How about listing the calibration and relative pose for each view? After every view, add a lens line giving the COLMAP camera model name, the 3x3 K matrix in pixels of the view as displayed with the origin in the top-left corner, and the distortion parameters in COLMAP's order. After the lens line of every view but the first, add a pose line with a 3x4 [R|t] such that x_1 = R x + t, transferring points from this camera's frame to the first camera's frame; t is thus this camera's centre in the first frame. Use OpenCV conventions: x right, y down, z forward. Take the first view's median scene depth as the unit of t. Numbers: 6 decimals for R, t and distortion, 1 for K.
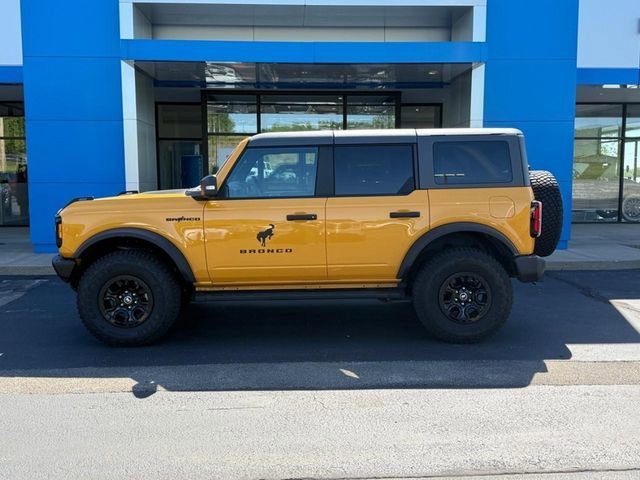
lens RADIAL K [[641.7, 0, 319.0], [0, 641.7, 242.5], [0, 0, 1]] dist [0.152735, -0.352888]
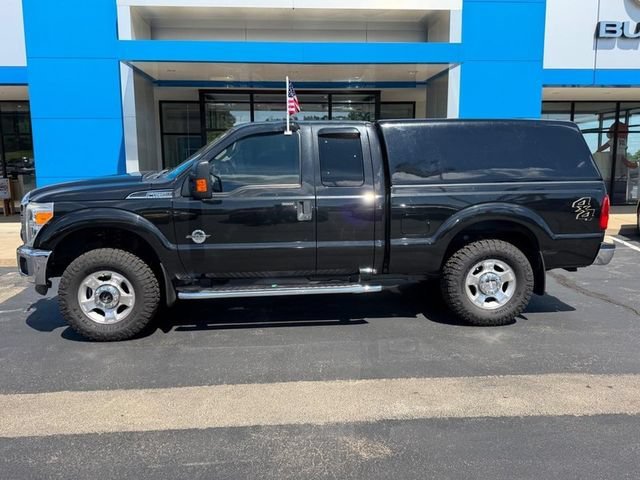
lens RADIAL K [[516.0, 0, 320.3], [0, 516.0, 238.9], [0, 0, 1]] dist [0.070468, -0.128509]
pose [[0.999556, -0.008996, 0.028404, -0.005085], [0.007674, 0.998897, 0.046326, -0.027296], [-0.028789, -0.046087, 0.998522, 0.131627]]
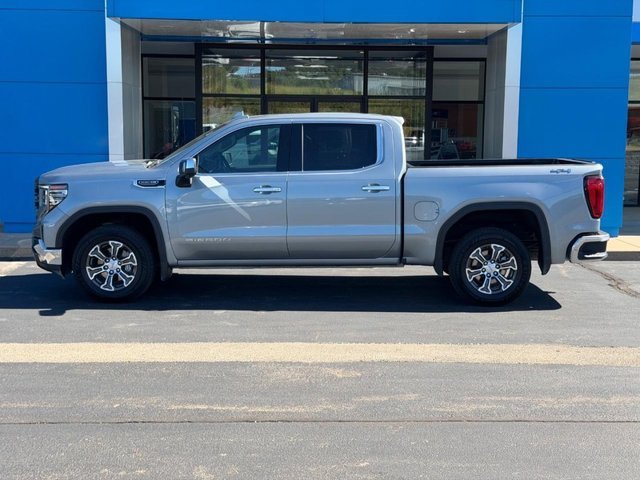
lens RADIAL K [[877.0, 0, 319.6], [0, 877.0, 241.4], [0, 0, 1]] dist [0.087603, -0.054752]
pose [[0.999272, 0.014286, -0.035372, 0.031759], [-0.013657, 0.999745, 0.017972, 0.000368], [0.035620, -0.017476, 0.999213, -0.190441]]
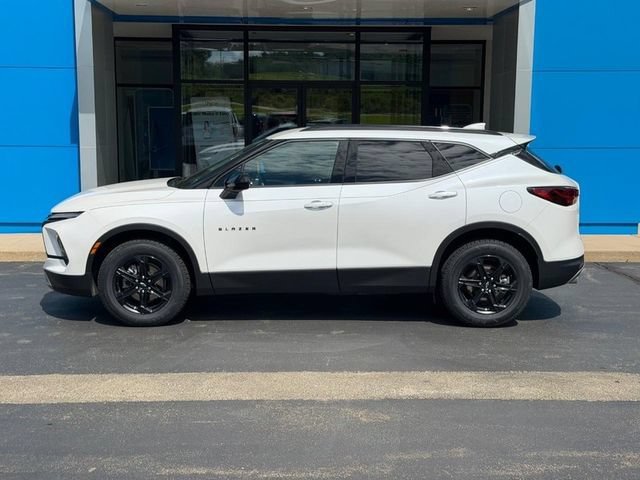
lens RADIAL K [[877.4, 0, 309.7], [0, 877.4, 241.2], [0, 0, 1]] dist [0.088721, -0.077311]
pose [[0.999833, 0.008550, -0.016152, 0.002222], [-0.008041, 0.999477, 0.031323, -0.012695], [0.016412, -0.031188, 0.999379, -0.083323]]
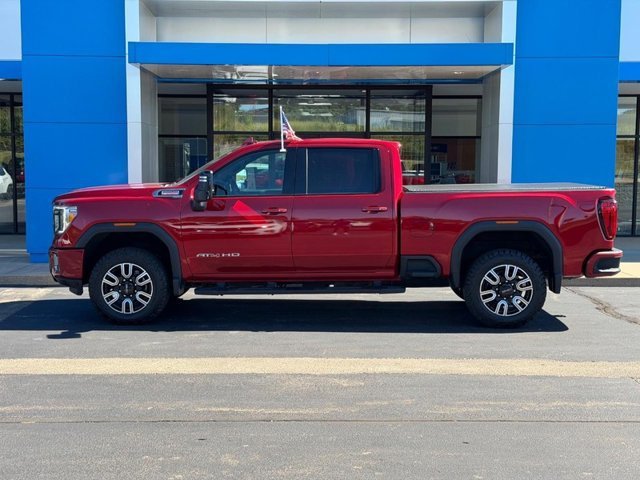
lens RADIAL K [[877.4, 0, 309.7], [0, 877.4, 241.2], [0, 0, 1]] dist [0.088721, -0.077311]
pose [[0.998642, 0.009710, -0.051192, 0.031828], [-0.010729, 0.999749, -0.019685, 0.006331], [0.050988, 0.020207, 0.998495, -0.266628]]
